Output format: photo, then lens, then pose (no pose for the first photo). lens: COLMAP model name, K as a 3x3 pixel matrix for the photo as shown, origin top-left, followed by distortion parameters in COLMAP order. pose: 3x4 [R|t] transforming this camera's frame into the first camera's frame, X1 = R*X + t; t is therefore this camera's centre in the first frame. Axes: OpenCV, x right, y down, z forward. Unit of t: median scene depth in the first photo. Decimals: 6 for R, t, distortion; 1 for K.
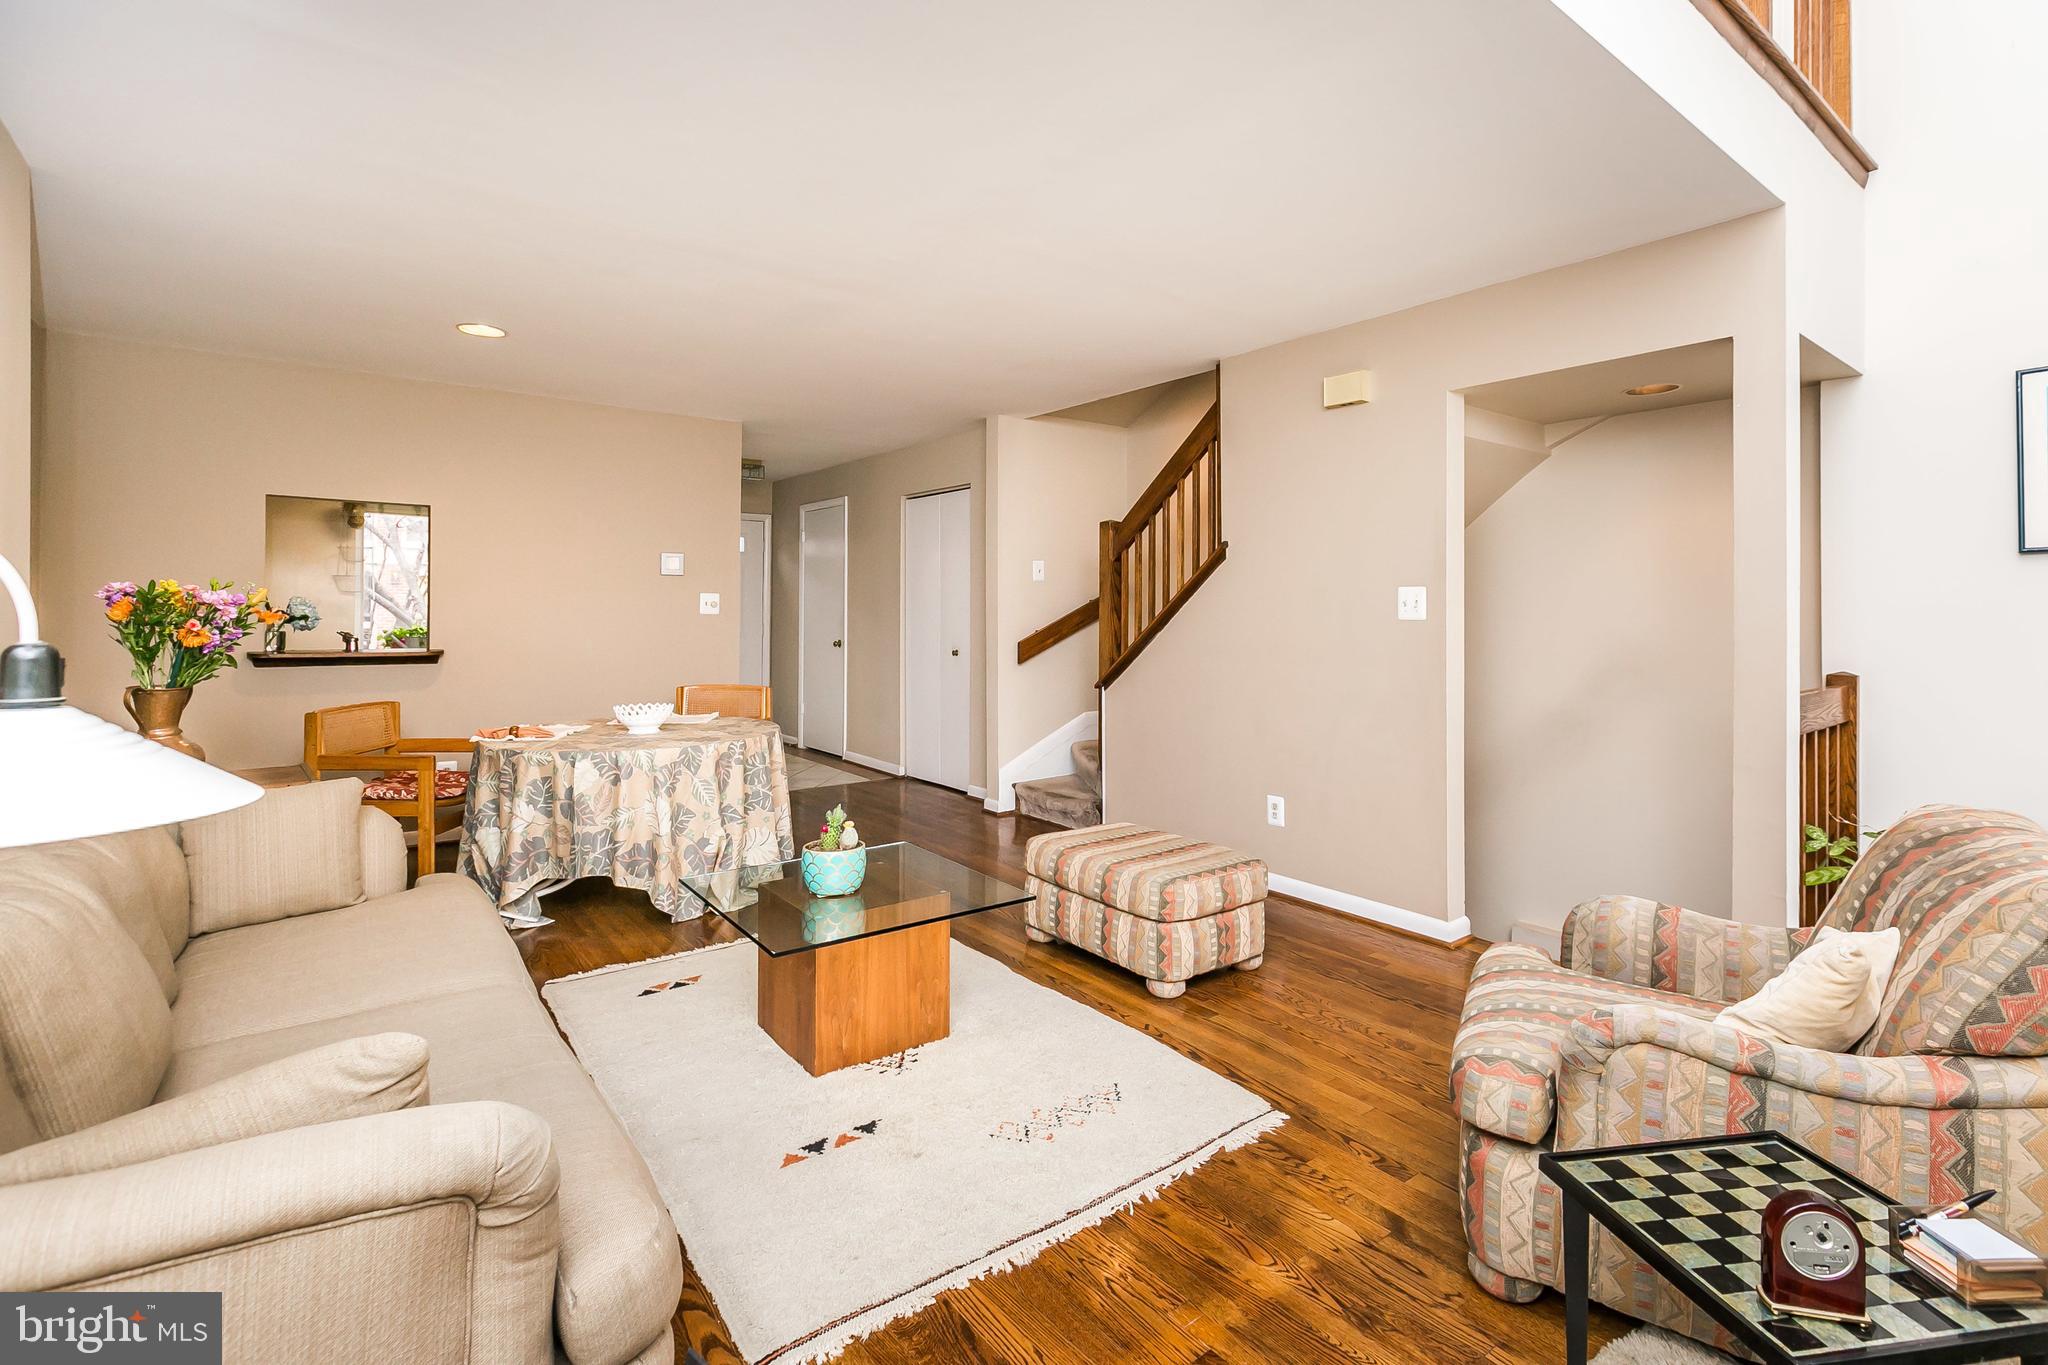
lens RADIAL K [[955.4, 0, 1030.6], [0, 955.4, 605.2], [0, 0, 1]] dist [-0.000445, -0.000257]
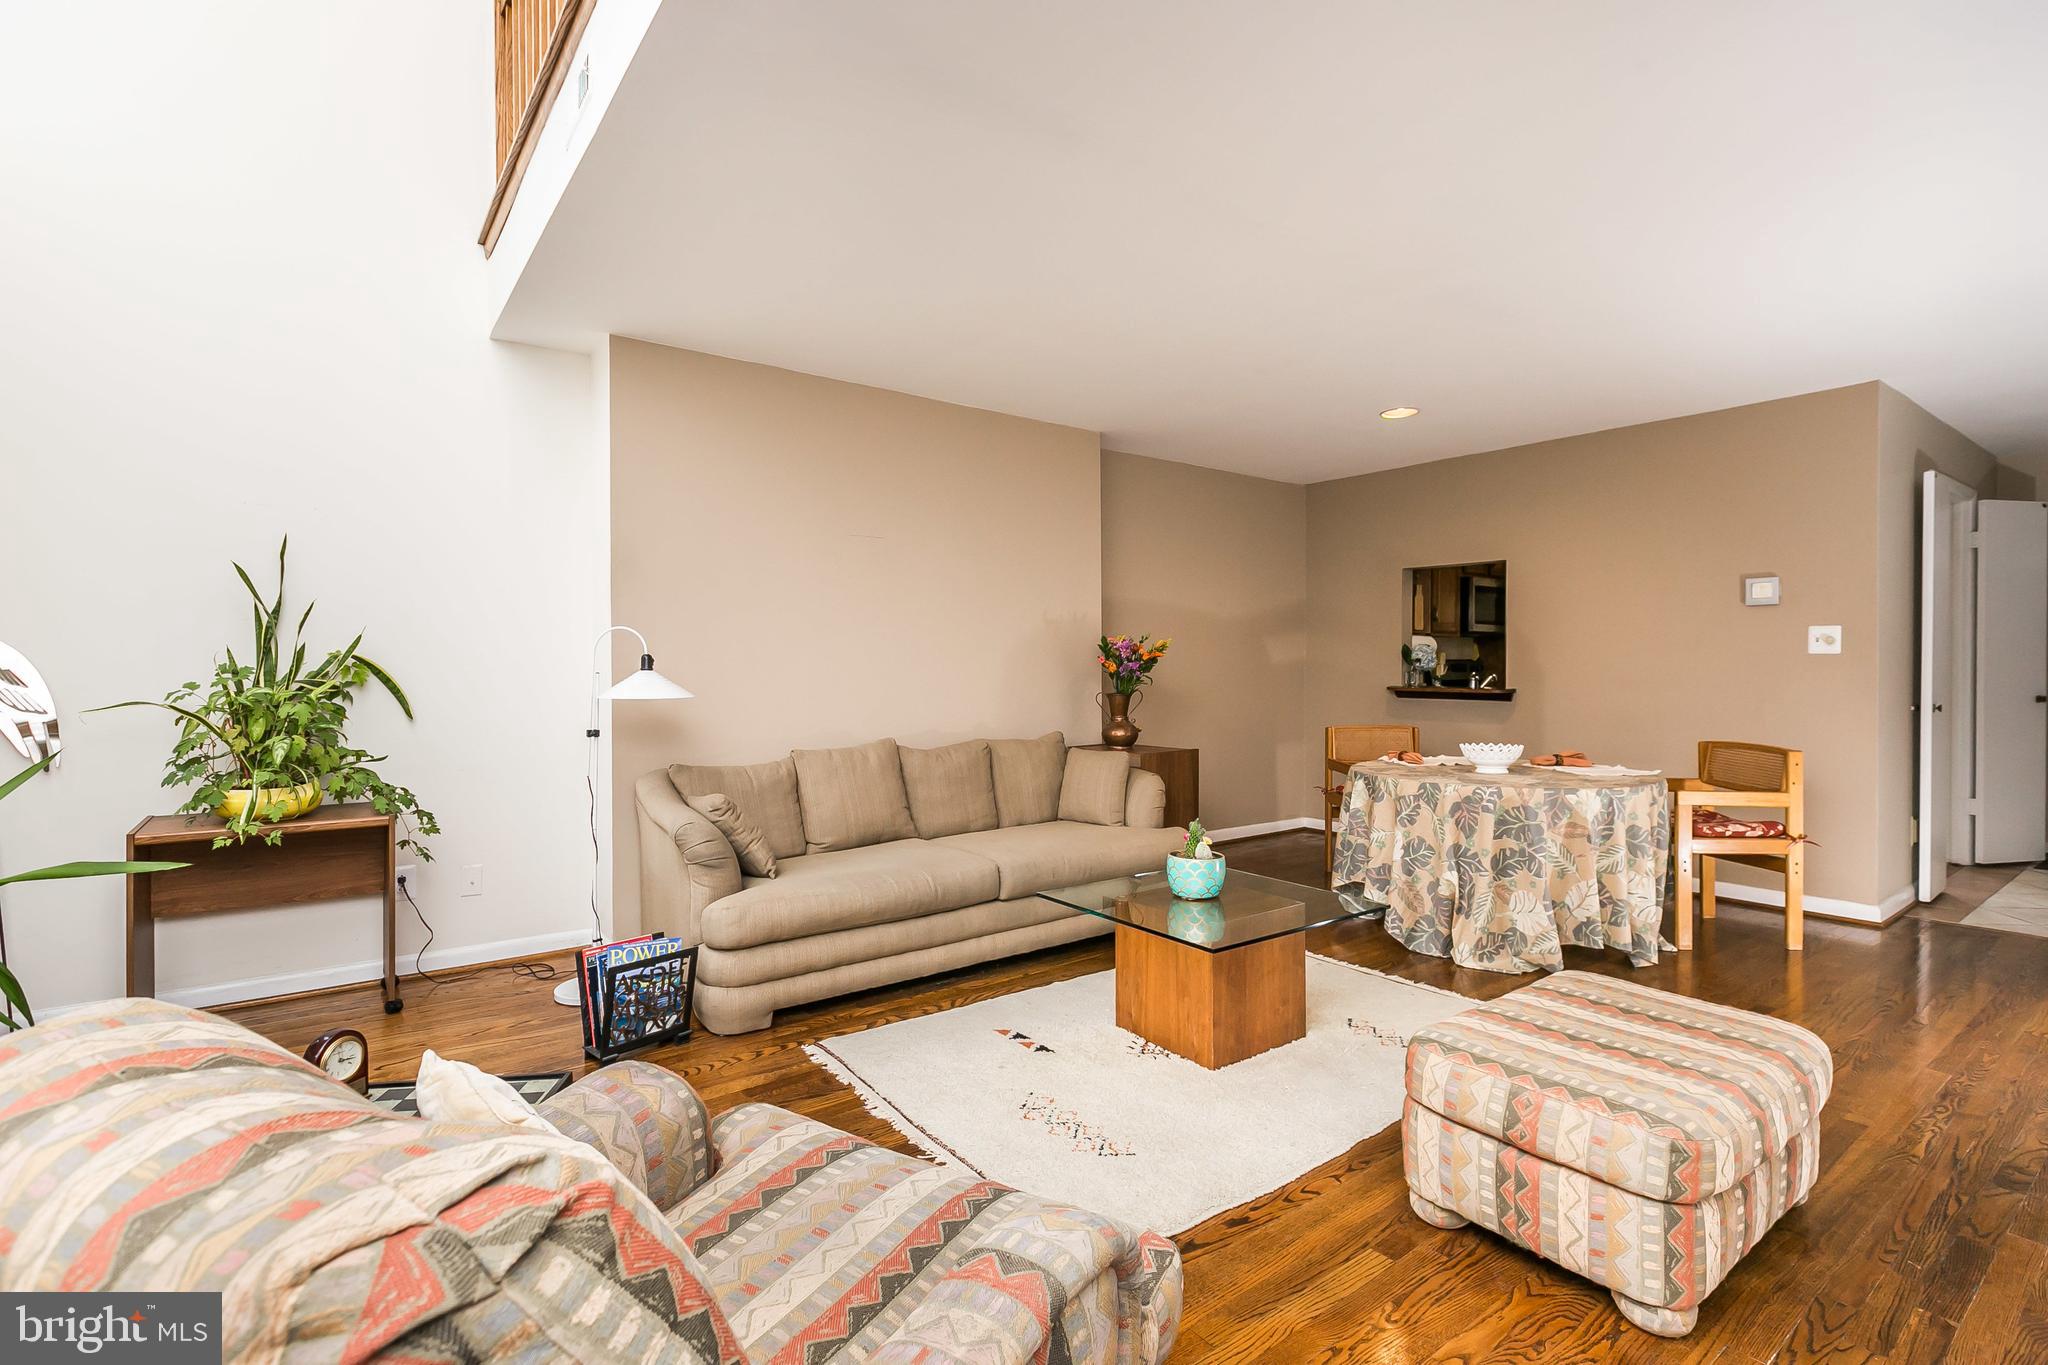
lens RADIAL K [[943.8, 0, 1024.0], [0, 943.8, 682.5], [0, 0, 1]] dist [0.001066, 0.000099]
pose [[-0.019823, 0.011849, -0.999733, 0.767166], [0.007359, 0.999904, 0.011705, 0.034650], [0.999776, -0.007125, -0.019908, 0.719437]]
